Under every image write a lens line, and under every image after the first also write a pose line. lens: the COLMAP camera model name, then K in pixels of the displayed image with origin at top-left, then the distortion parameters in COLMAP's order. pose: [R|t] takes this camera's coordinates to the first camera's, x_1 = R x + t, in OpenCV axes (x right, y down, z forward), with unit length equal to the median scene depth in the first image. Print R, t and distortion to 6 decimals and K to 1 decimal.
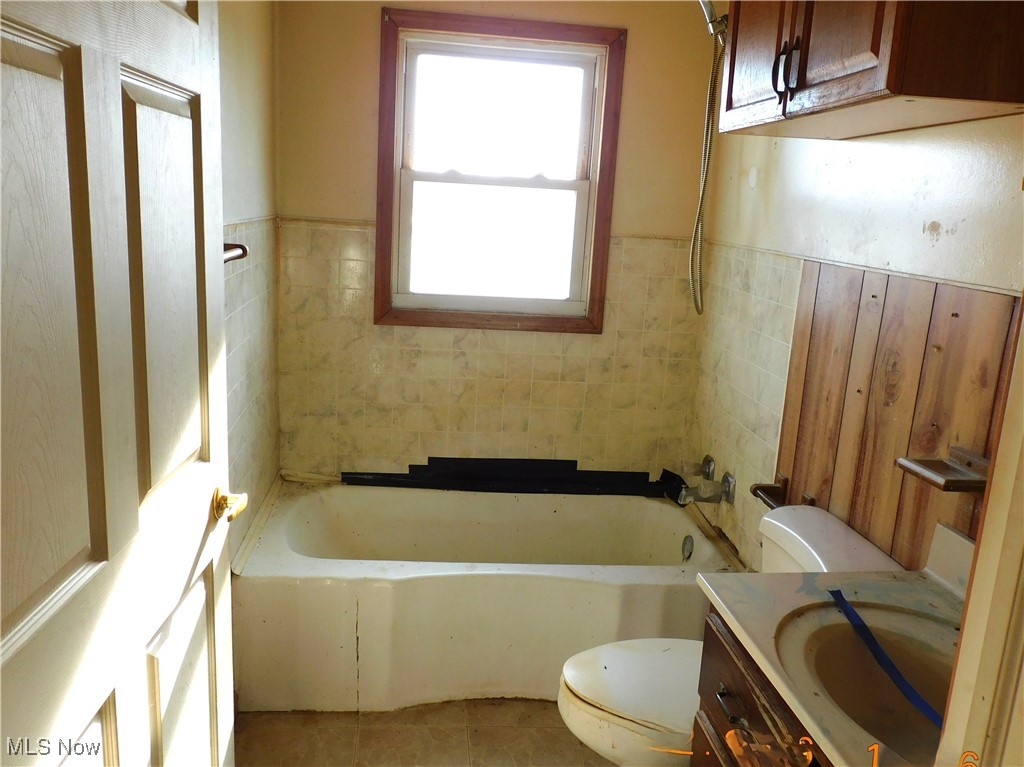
lens RADIAL K [[740.4, 0, 507.4], [0, 740.4, 382.2], [0, 0, 1]] dist [-0.004371, 0.003127]
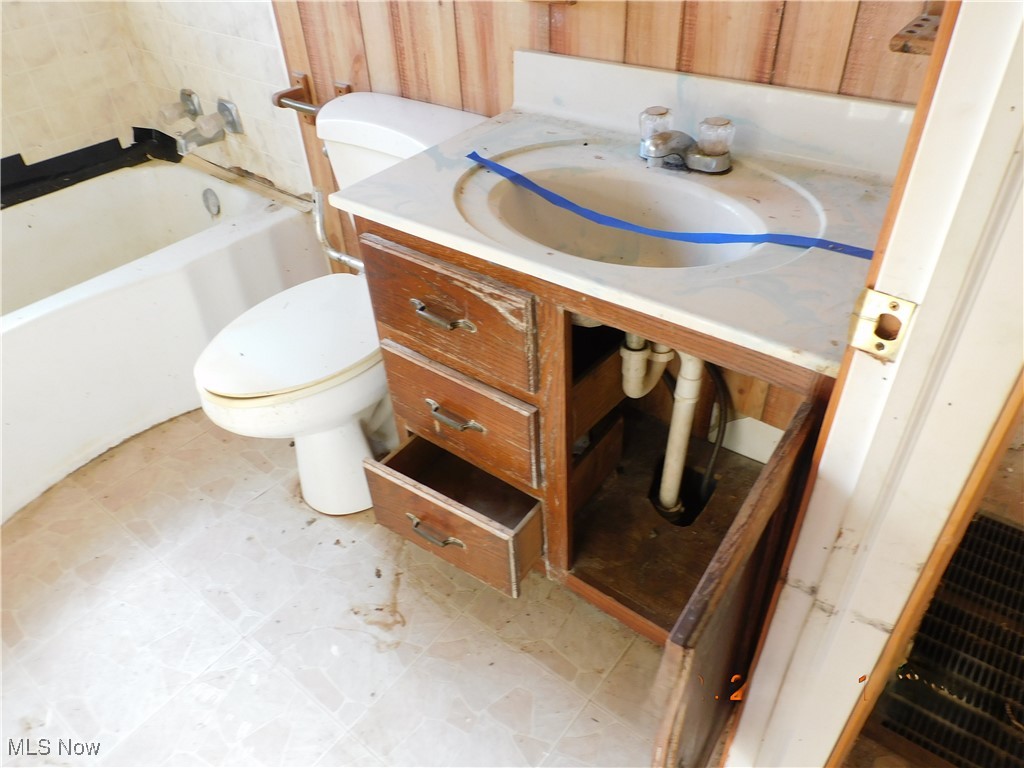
lens RADIAL K [[740.4, 0, 509.9], [0, 740.4, 377.3], [0, 0, 1]] dist [-0.004371, 0.003127]
pose [[0.717130, -0.501287, 0.484185, -0.049469], [0.224951, 0.824035, 0.519964, 0.024748], [-0.659637, -0.263964, 0.703706, 0.134970]]
